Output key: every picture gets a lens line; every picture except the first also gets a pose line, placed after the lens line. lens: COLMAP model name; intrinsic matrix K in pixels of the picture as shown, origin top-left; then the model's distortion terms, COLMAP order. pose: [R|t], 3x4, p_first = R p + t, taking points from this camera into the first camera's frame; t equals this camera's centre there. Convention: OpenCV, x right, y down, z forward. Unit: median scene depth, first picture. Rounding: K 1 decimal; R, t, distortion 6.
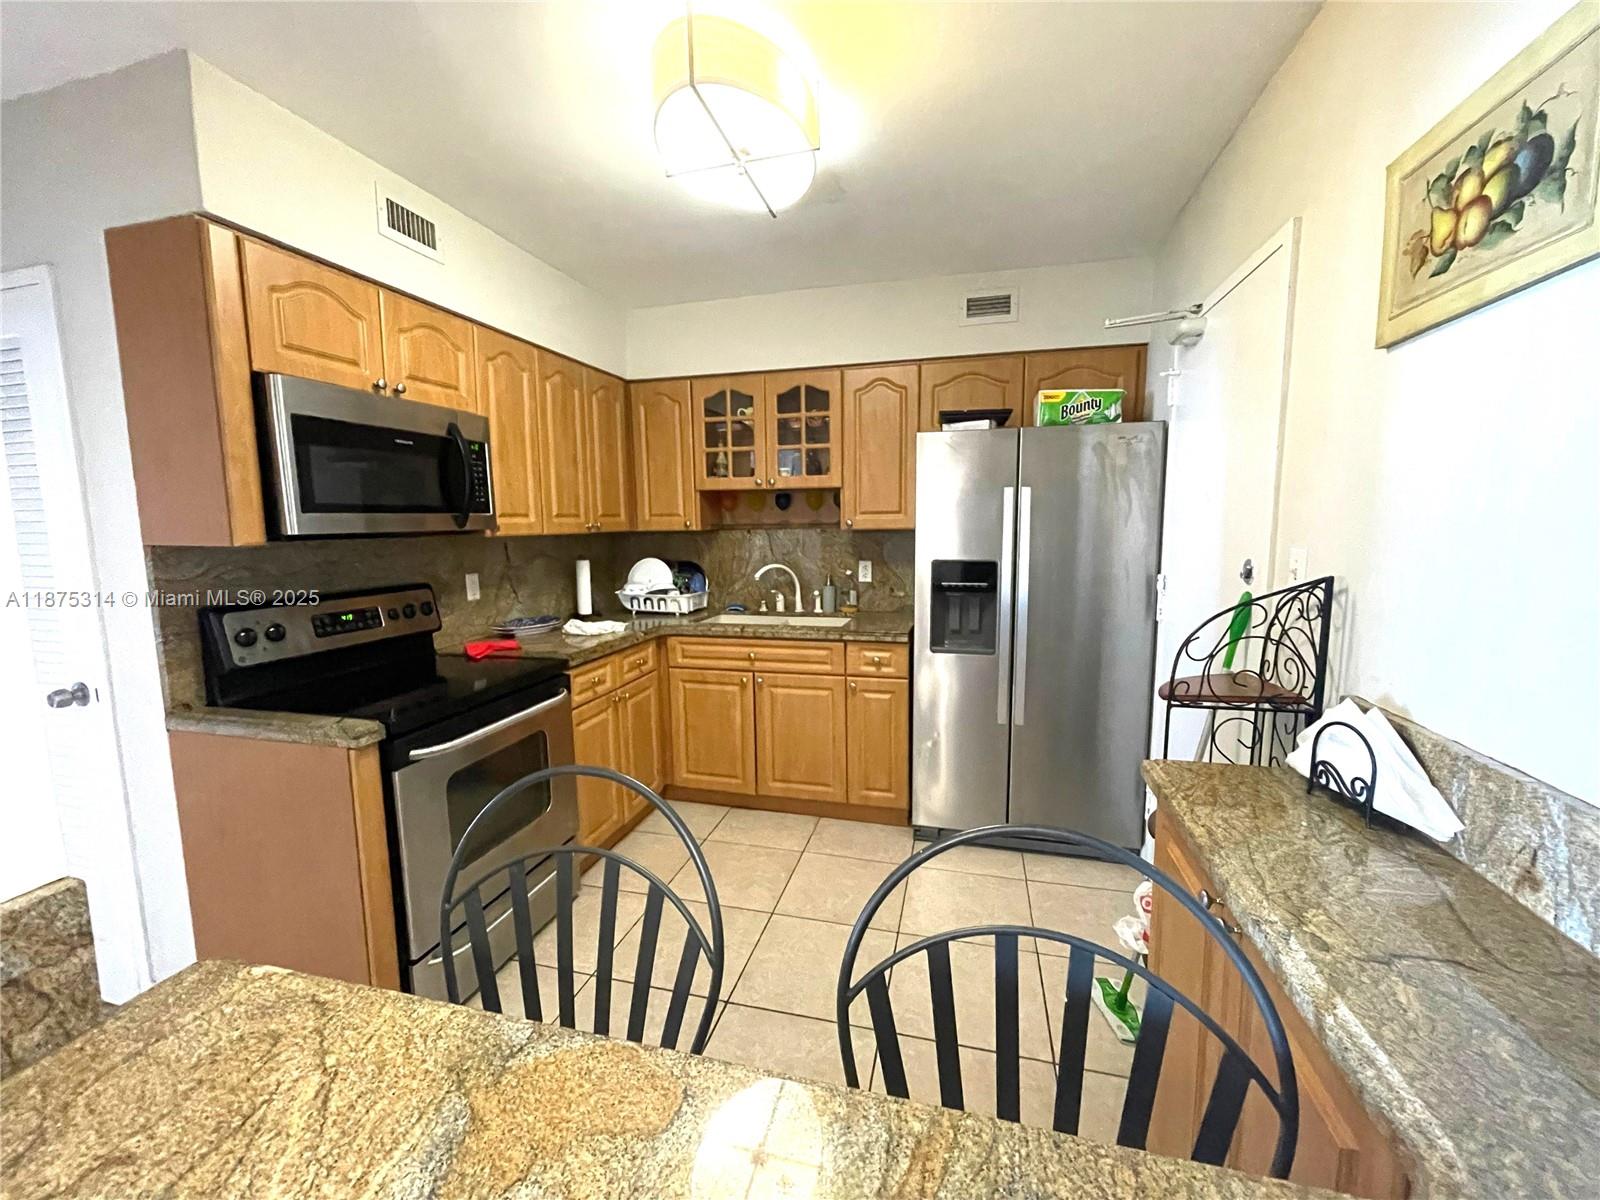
lens RADIAL K [[648.8, 0, 802.8], [0, 648.8, 598.7], [0, 0, 1]] dist [0.000274, 0.001137]
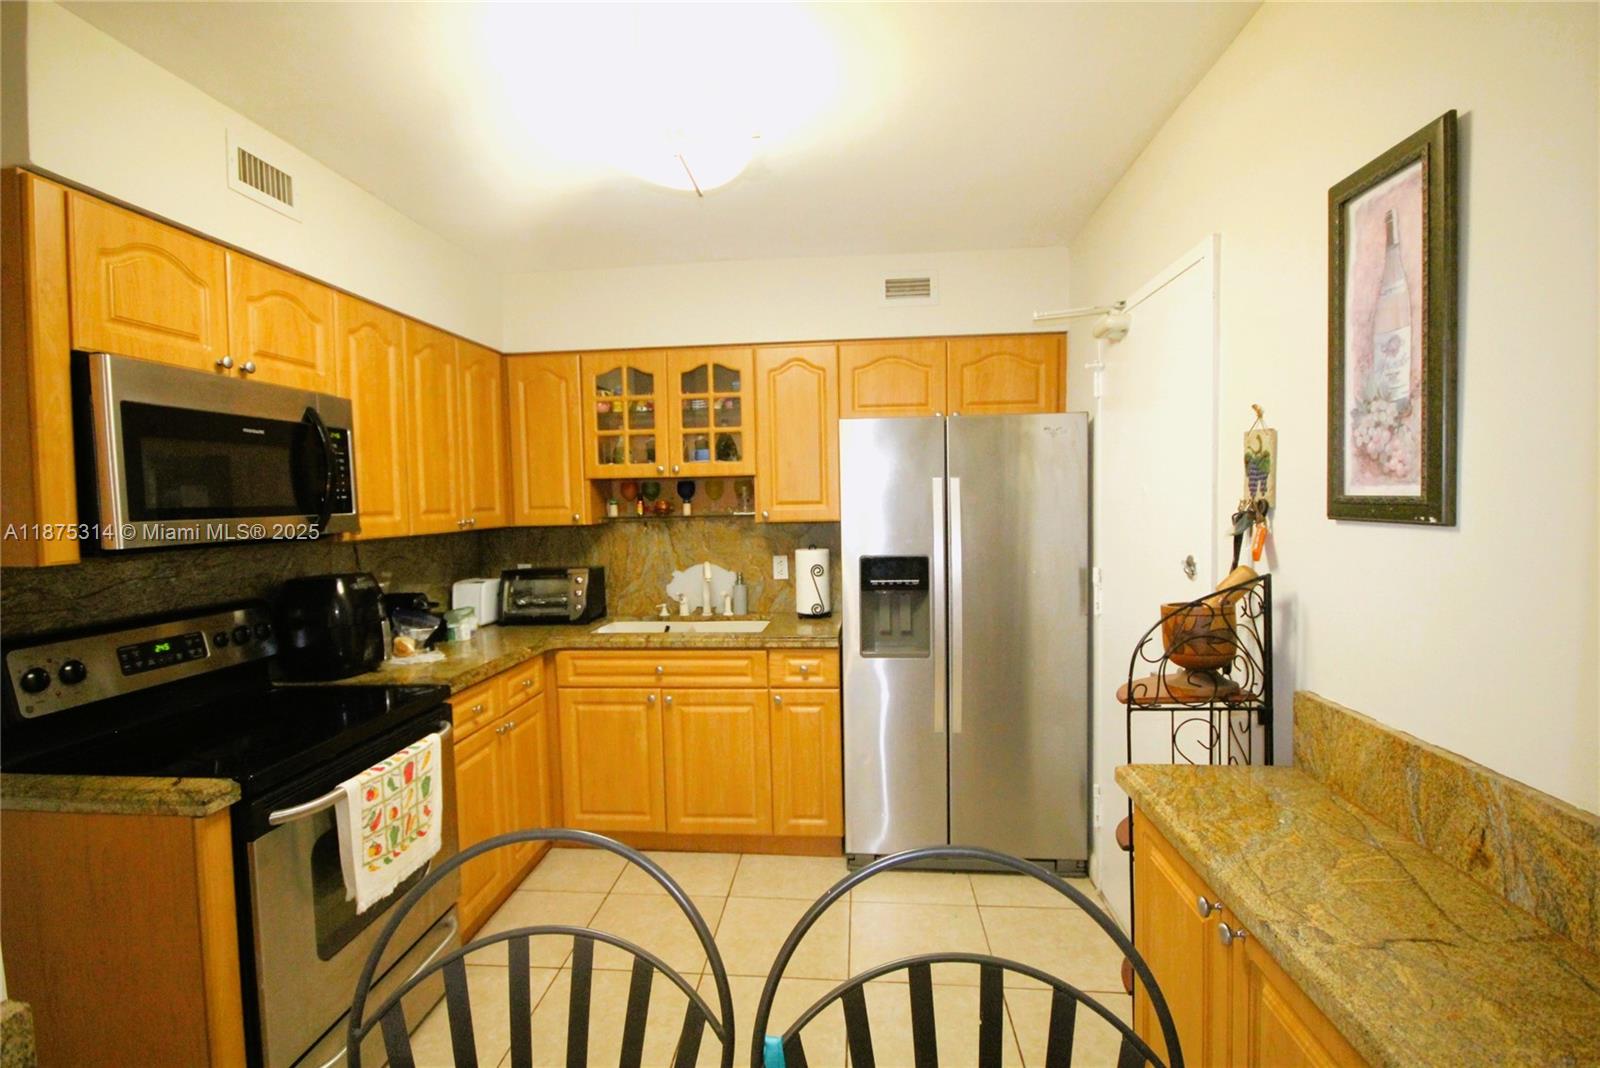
lens RADIAL K [[752.0, 0, 791.6], [0, 752.0, 536.7], [0, 0, 1]] dist [0.004734, -0.004423]
pose [[0.986391, -0.016479, 0.163589, -0.072884], [0.027839, 0.997338, -0.067398, -0.018165], [-0.162043, 0.071035, 0.984224, -0.033831]]
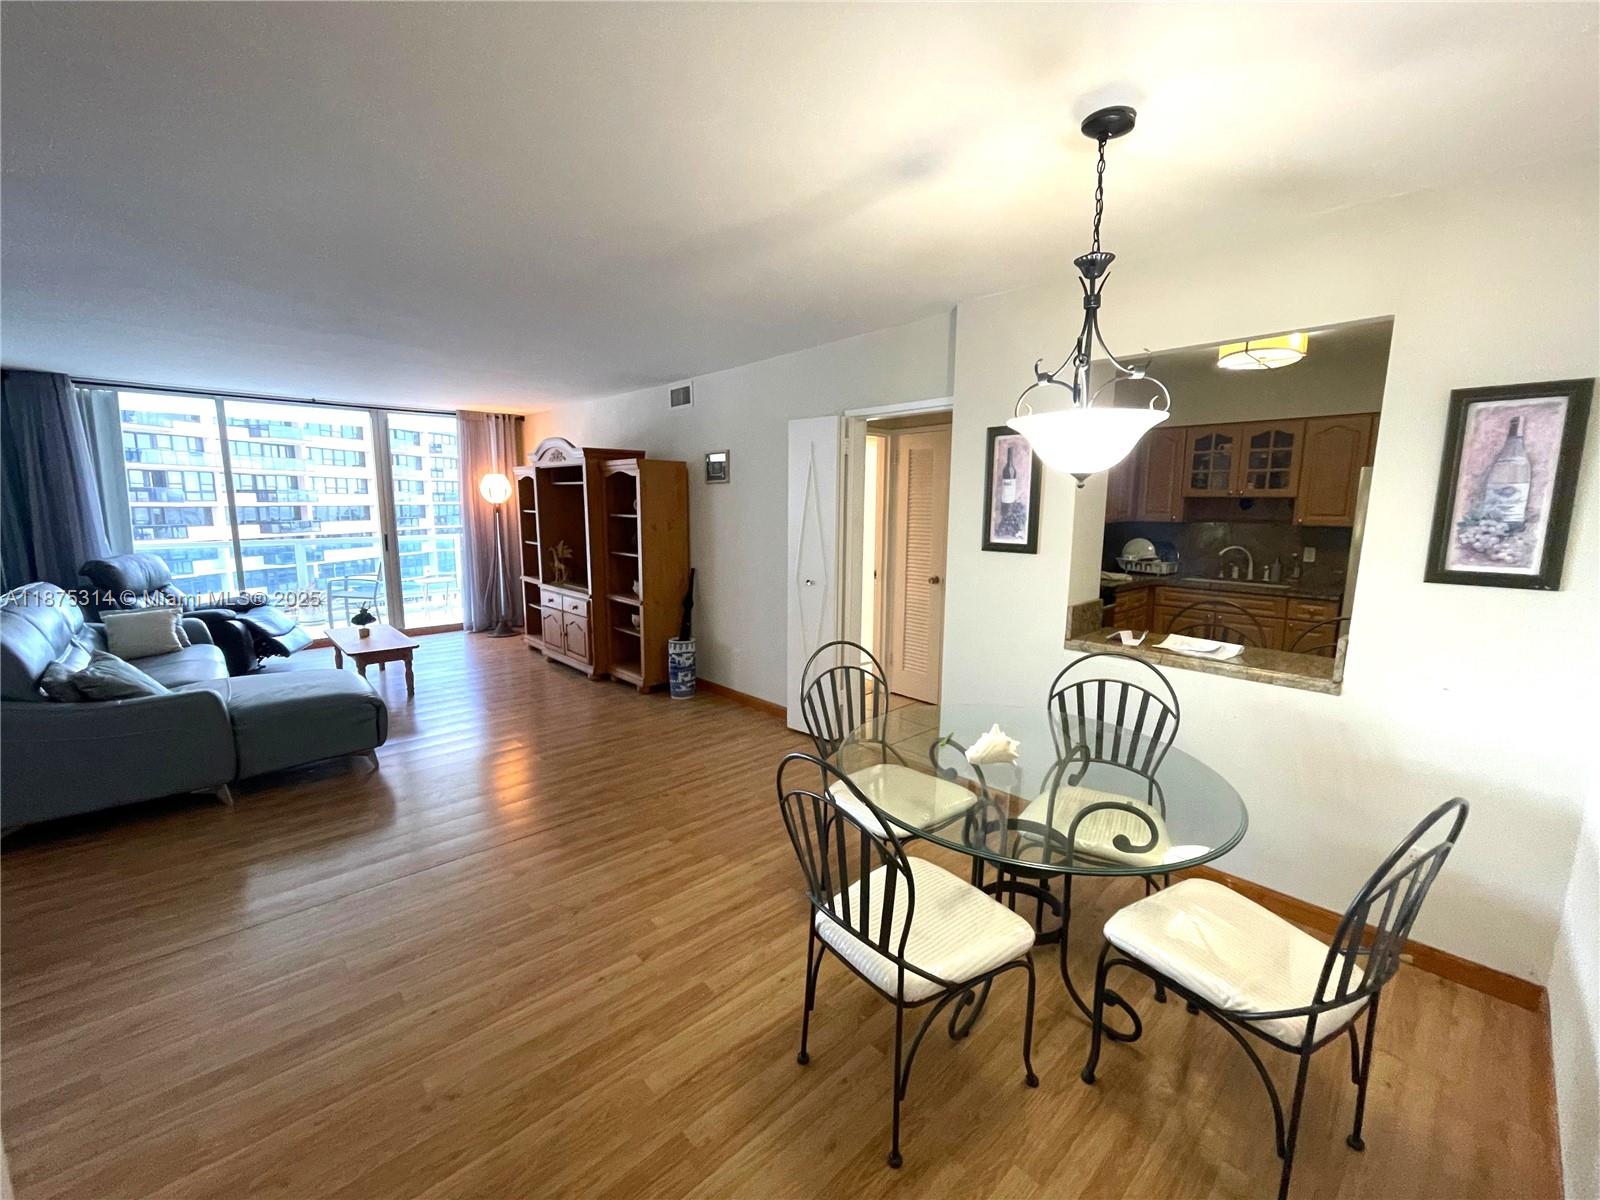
lens RADIAL K [[648.8, 0, 807.3], [0, 648.8, 597.2], [0, 0, 1]] dist [0.000274, 0.001137]
pose [[0.843252, 0.095541, -0.528959, -0.091103], [-0.079428, 0.995422, 0.053171, 0.079925], [0.531617, -0.002823, 0.846980, -1.024901]]
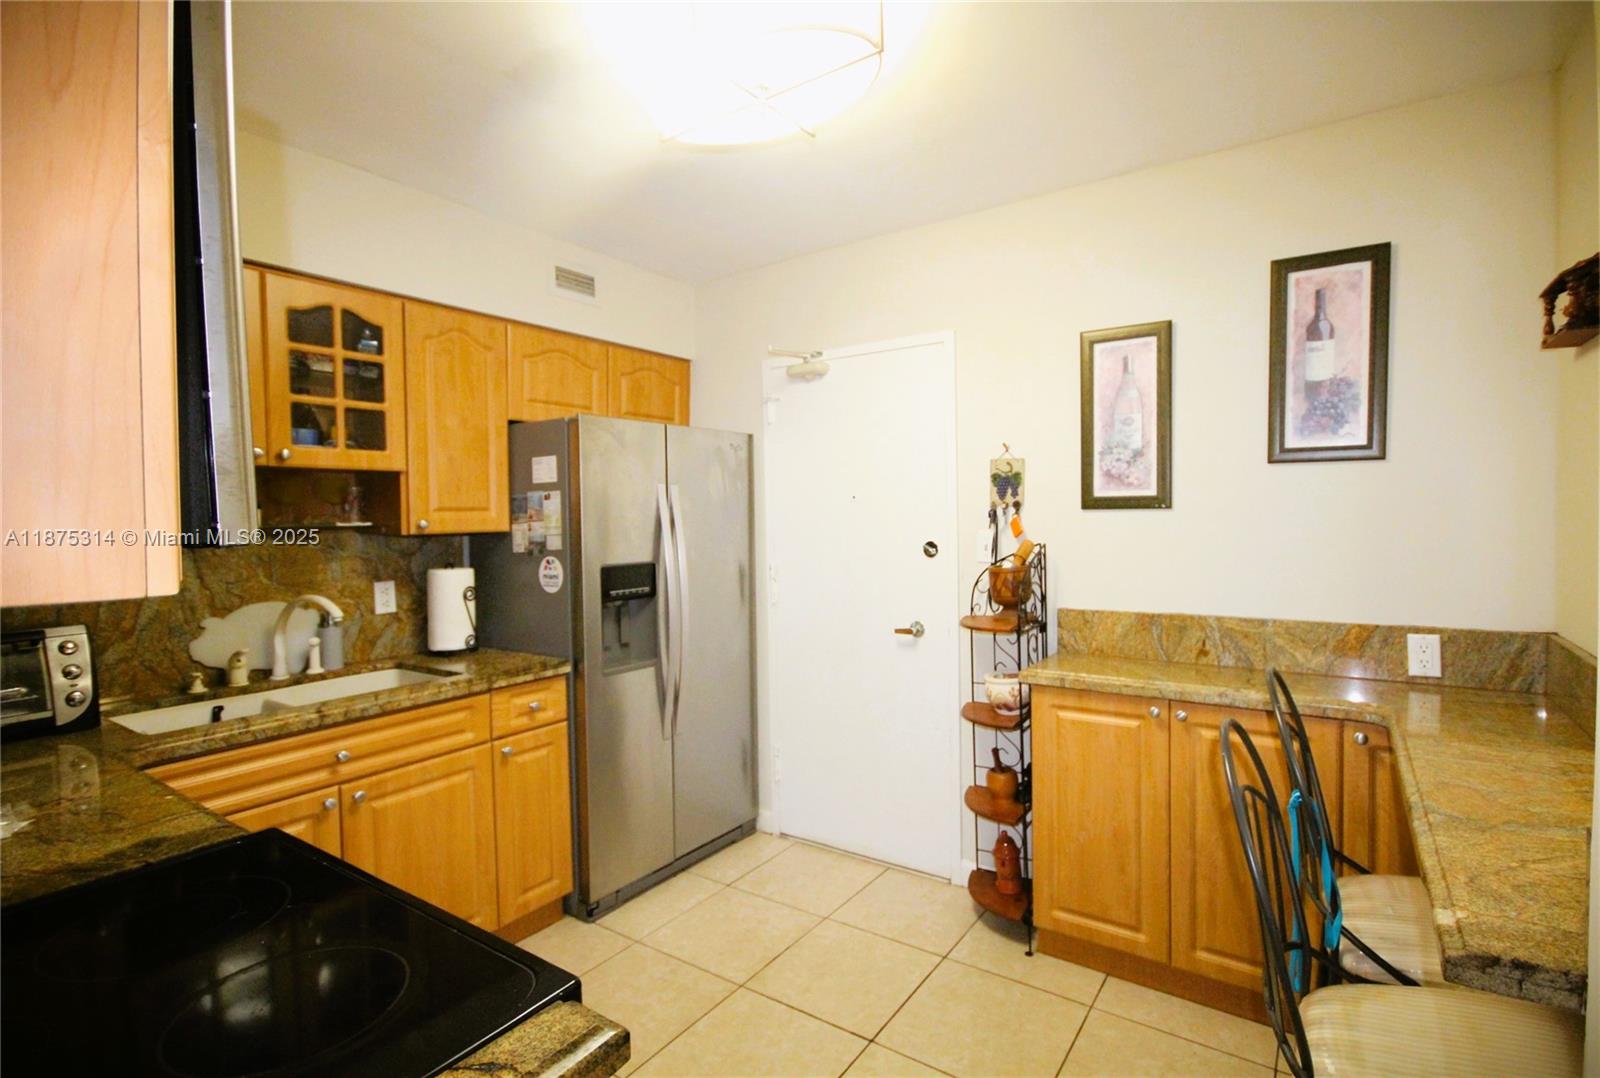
lens RADIAL K [[779.1, 0, 801.7], [0, 779.1, 539.4], [0, 0, 1]] dist [0.011380, 0.001078]
pose [[0.326546, -0.023421, 0.944891, -0.662384], [0.124206, 0.992087, -0.018334, -0.042178], [-0.936985, 0.123348, 0.326871, 0.416332]]
